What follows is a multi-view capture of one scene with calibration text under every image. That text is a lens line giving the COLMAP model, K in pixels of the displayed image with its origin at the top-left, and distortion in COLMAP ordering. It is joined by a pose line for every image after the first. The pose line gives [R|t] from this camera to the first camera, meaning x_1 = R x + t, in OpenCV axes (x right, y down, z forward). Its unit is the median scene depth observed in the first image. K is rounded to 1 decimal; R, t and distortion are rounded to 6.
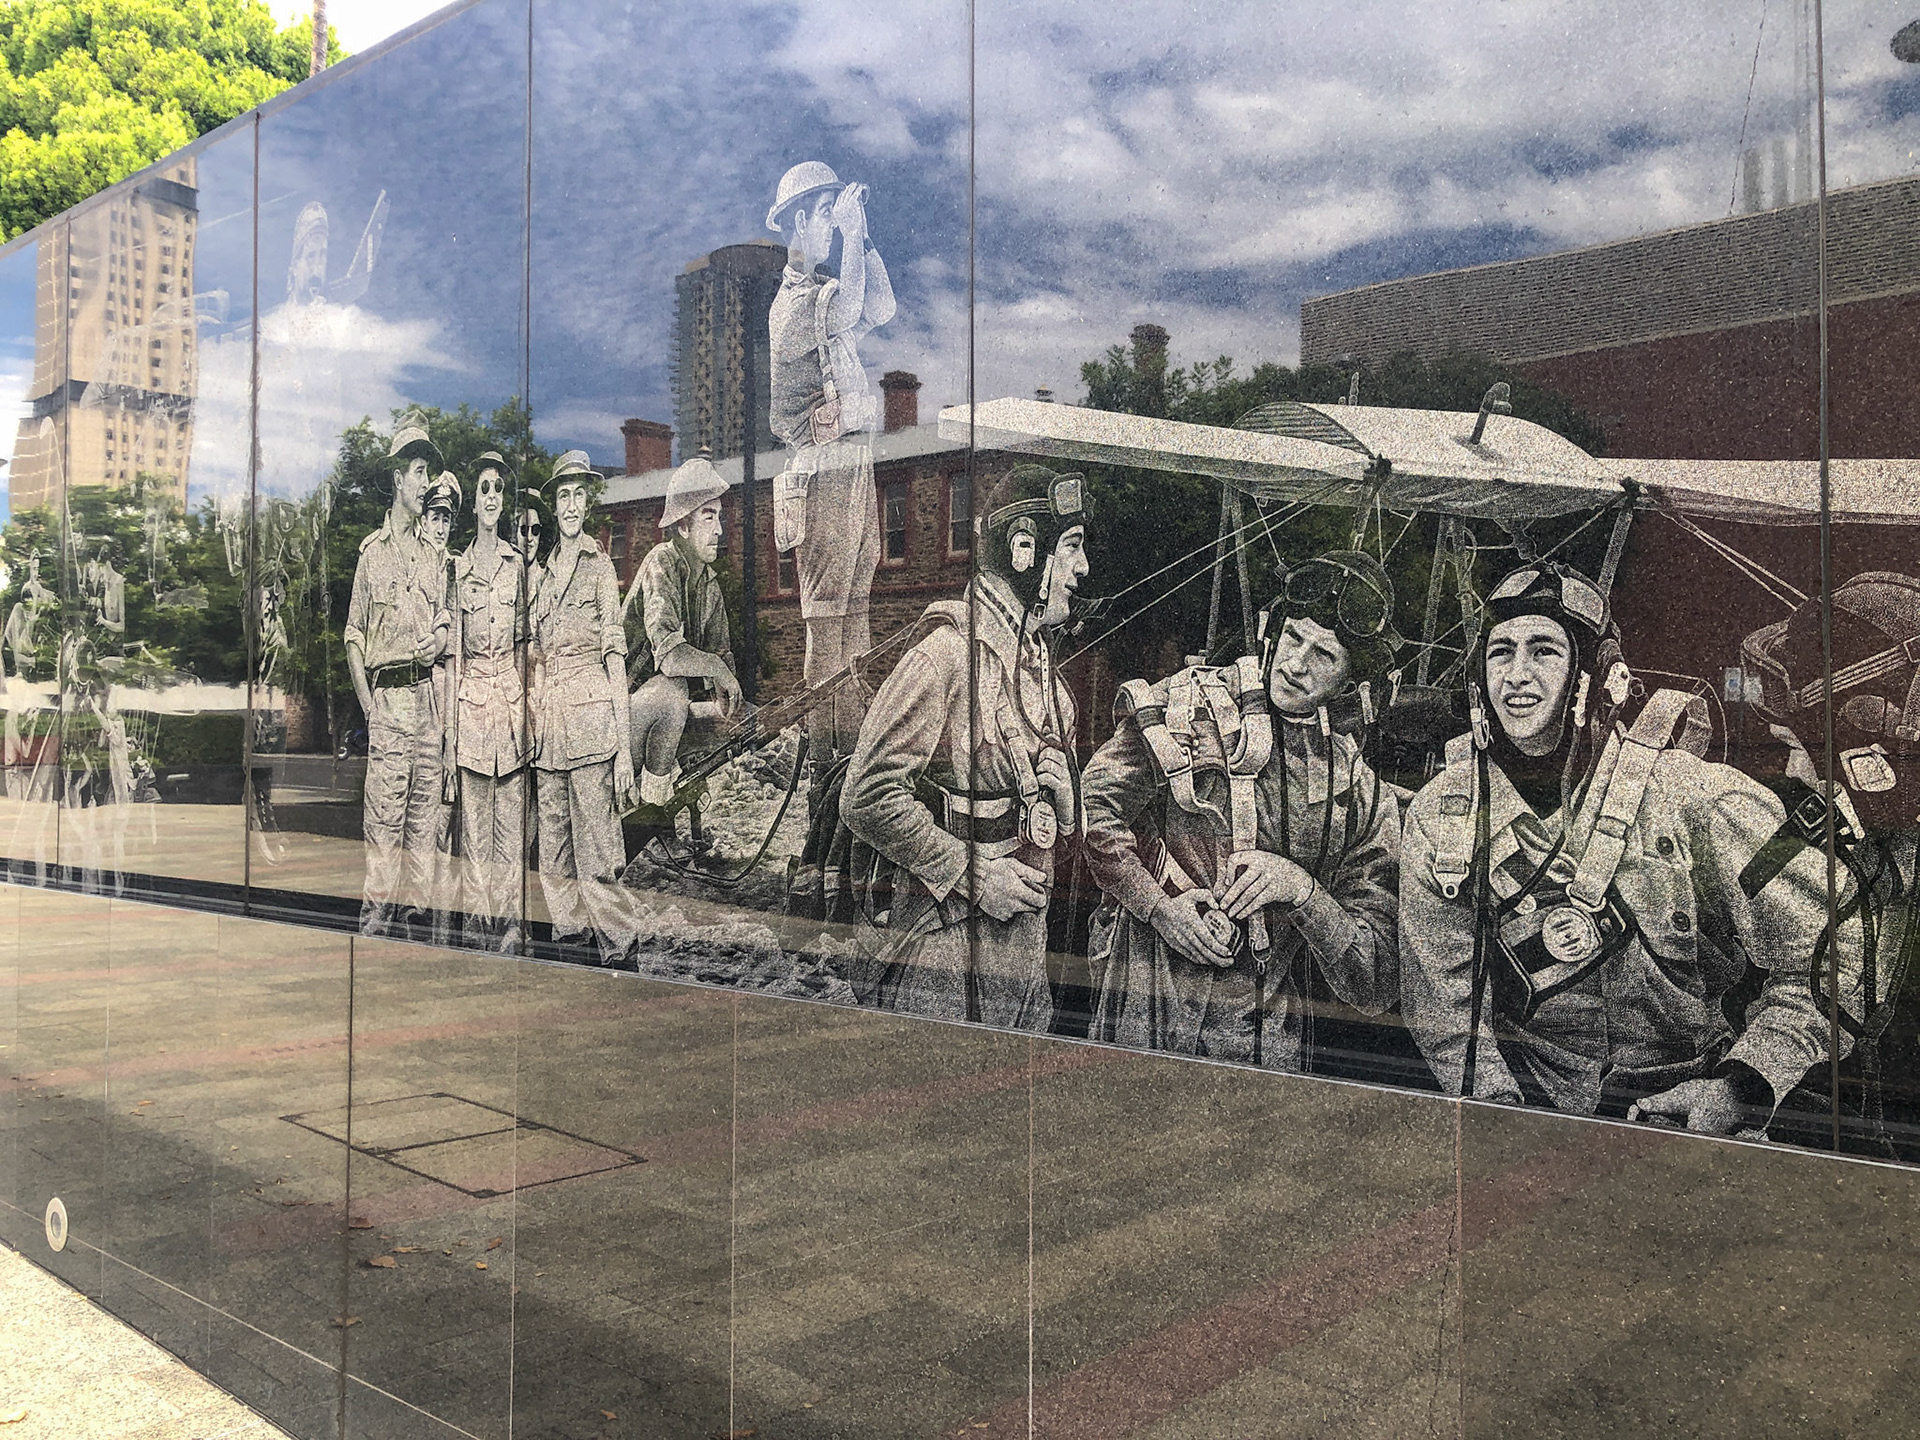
lens RADIAL K [[1556.2, 0, 960.0], [0, 1556.2, 720.0], [0, 0, 1]] dist [0.053508, -0.085188]
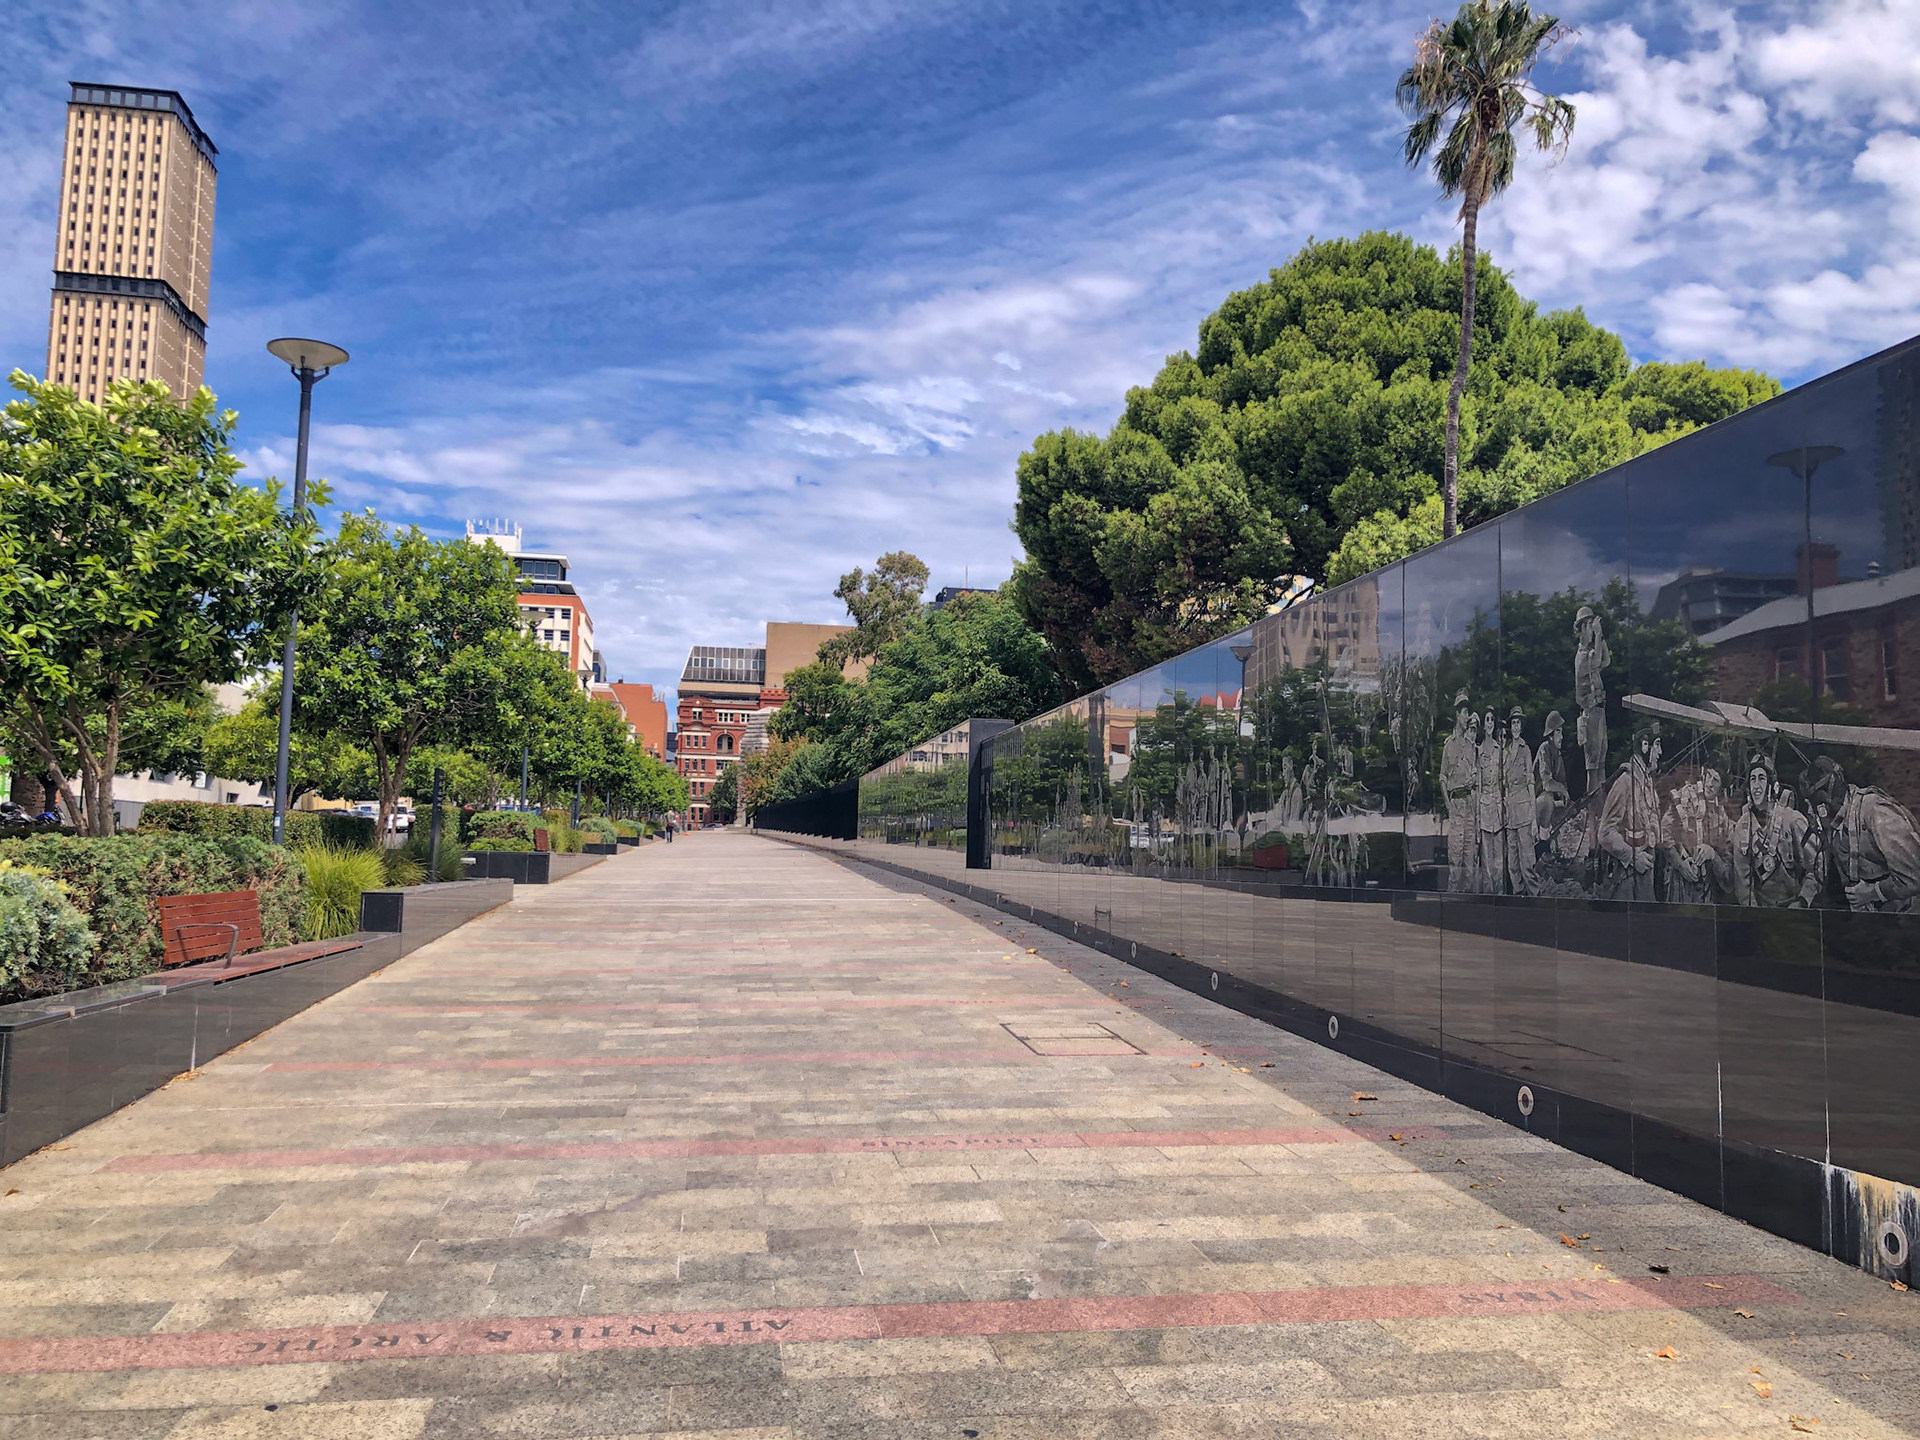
lens RADIAL K [[1556.2, 0, 960.0], [0, 1556.2, 720.0], [0, 0, 1]] dist [0.053508, -0.085188]
pose [[0.753436, -0.046971, -0.655841, 0.797086], [-0.006793, 0.996836, -0.079197, 0.067147], [0.657486, 0.064125, 0.750733, -1.639051]]
